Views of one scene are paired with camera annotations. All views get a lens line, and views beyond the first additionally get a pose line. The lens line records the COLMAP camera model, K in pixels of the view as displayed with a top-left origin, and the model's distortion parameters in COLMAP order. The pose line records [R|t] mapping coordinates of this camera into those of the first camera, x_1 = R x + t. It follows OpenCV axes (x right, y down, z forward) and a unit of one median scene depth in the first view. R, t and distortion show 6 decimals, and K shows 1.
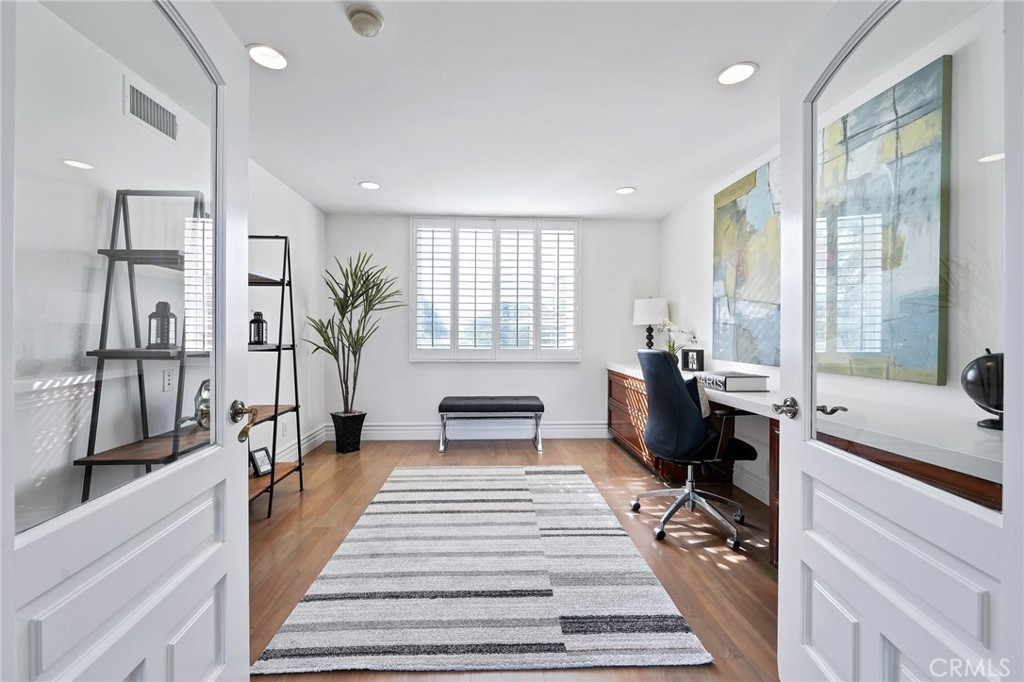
lens RADIAL K [[406.6, 0, 508.8], [0, 406.6, 334.8], [0, 0, 1]] dist [-0.003963, 0.000827]
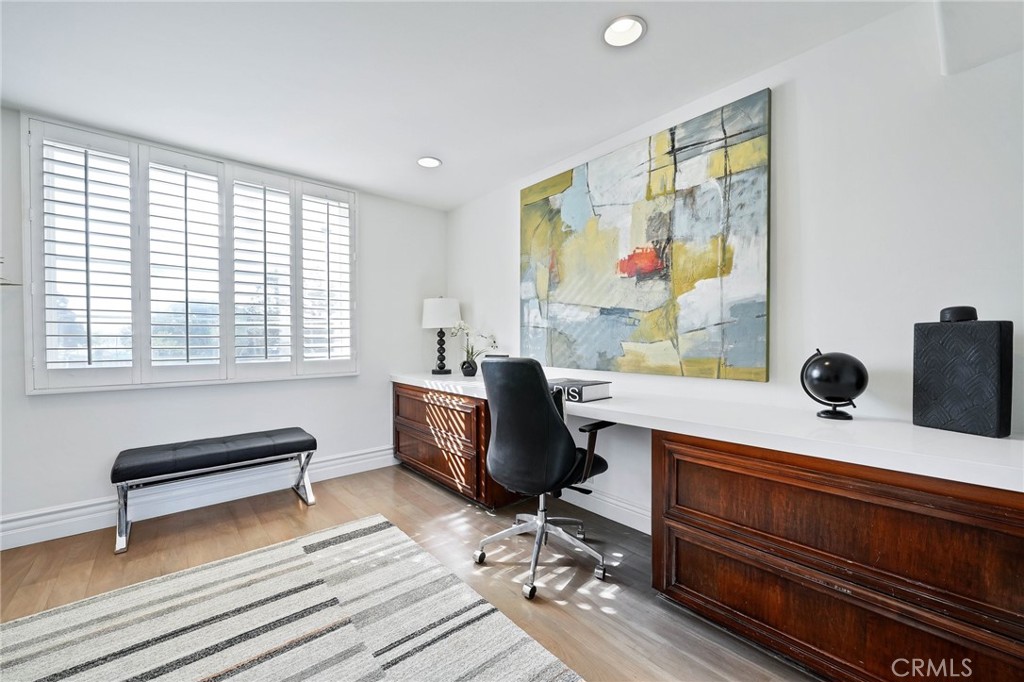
lens RADIAL K [[406.6, 0, 512.7], [0, 406.6, 343.9], [0, 0, 1]] dist [-0.003963, 0.000827]
pose [[0.789814, -0.013551, 0.613196, -0.104533], [0.007624, 0.999896, 0.012276, -0.000342], [-0.613299, -0.005020, 0.789835, 0.312852]]
